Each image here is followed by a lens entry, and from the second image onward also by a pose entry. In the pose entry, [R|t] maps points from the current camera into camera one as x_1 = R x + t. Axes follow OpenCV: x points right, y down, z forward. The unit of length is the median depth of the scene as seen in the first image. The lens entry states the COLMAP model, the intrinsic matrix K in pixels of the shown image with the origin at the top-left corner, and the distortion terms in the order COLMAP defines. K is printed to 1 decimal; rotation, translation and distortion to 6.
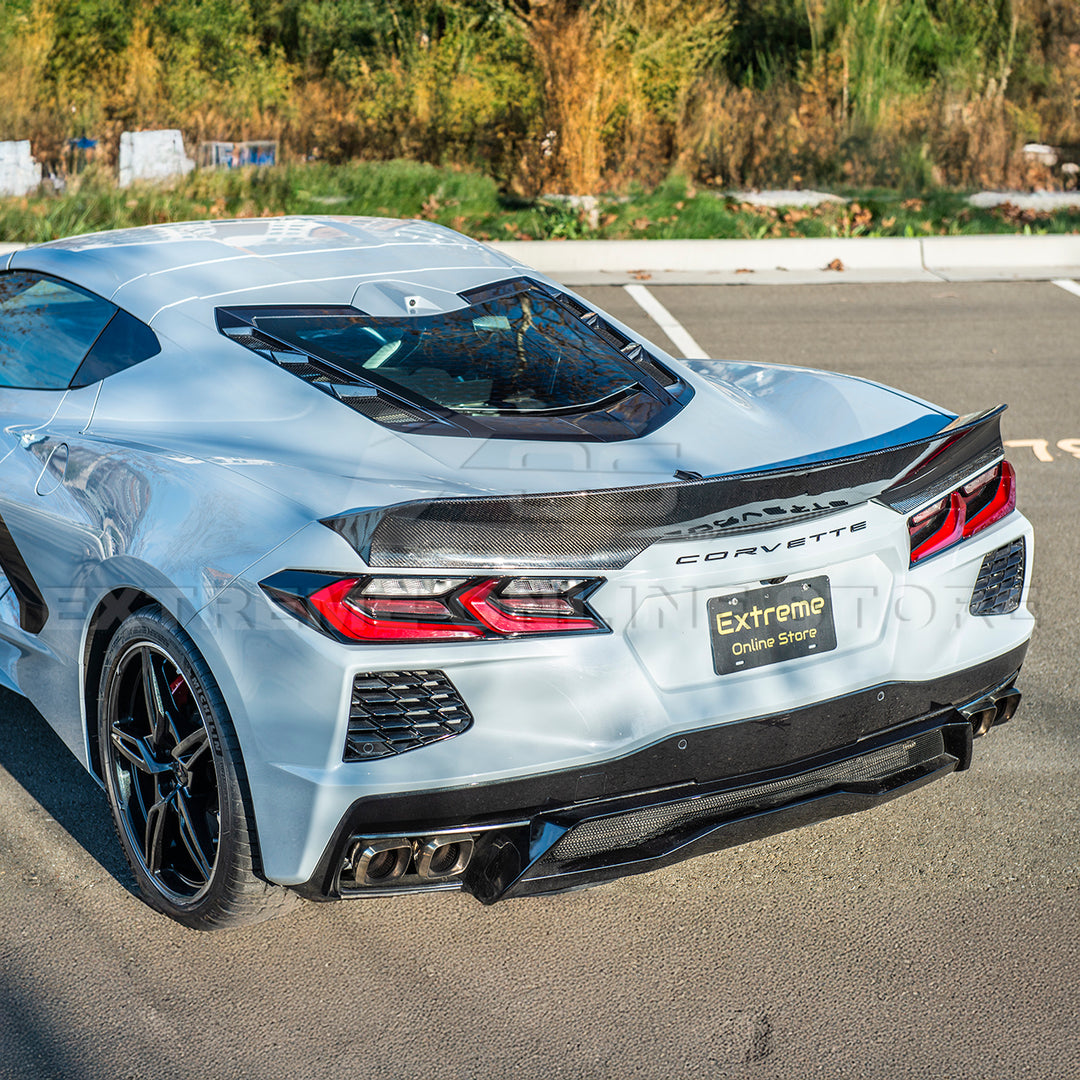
lens RADIAL K [[2265.1, 0, 554.7], [0, 2265.1, 508.4], [0, 0, 1]] dist [0.049388, 0.188216]
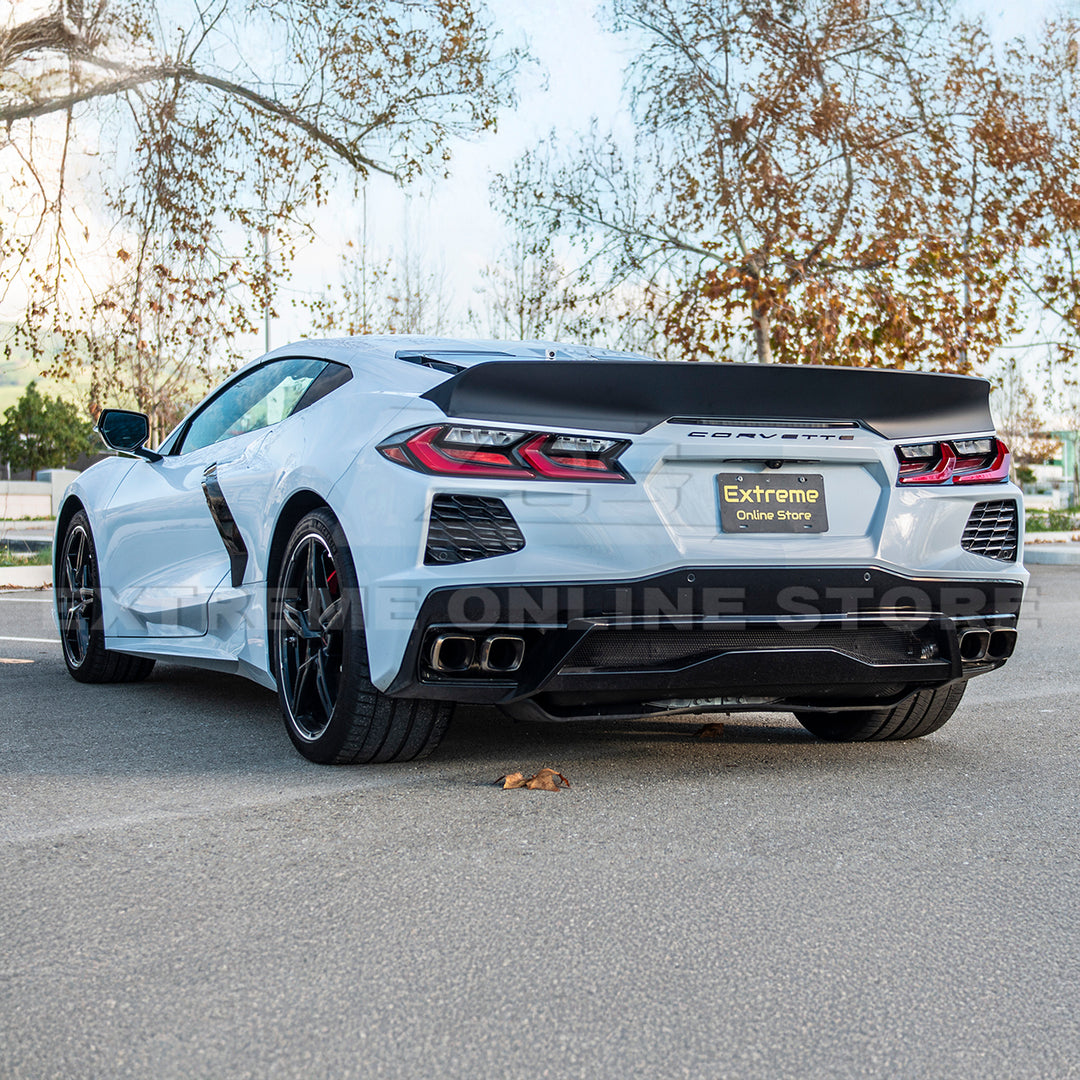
lens RADIAL K [[2292.4, 0, 644.5], [0, 2292.4, 540.2], [0, 0, 1]] dist [-0.025419, 0.234803]
pose [[0.990412, 0.010762, -0.137723, 0.206011], [-0.042942, 0.971553, -0.232897, 0.382011], [0.131299, 0.236578, 0.962700, -0.254766]]
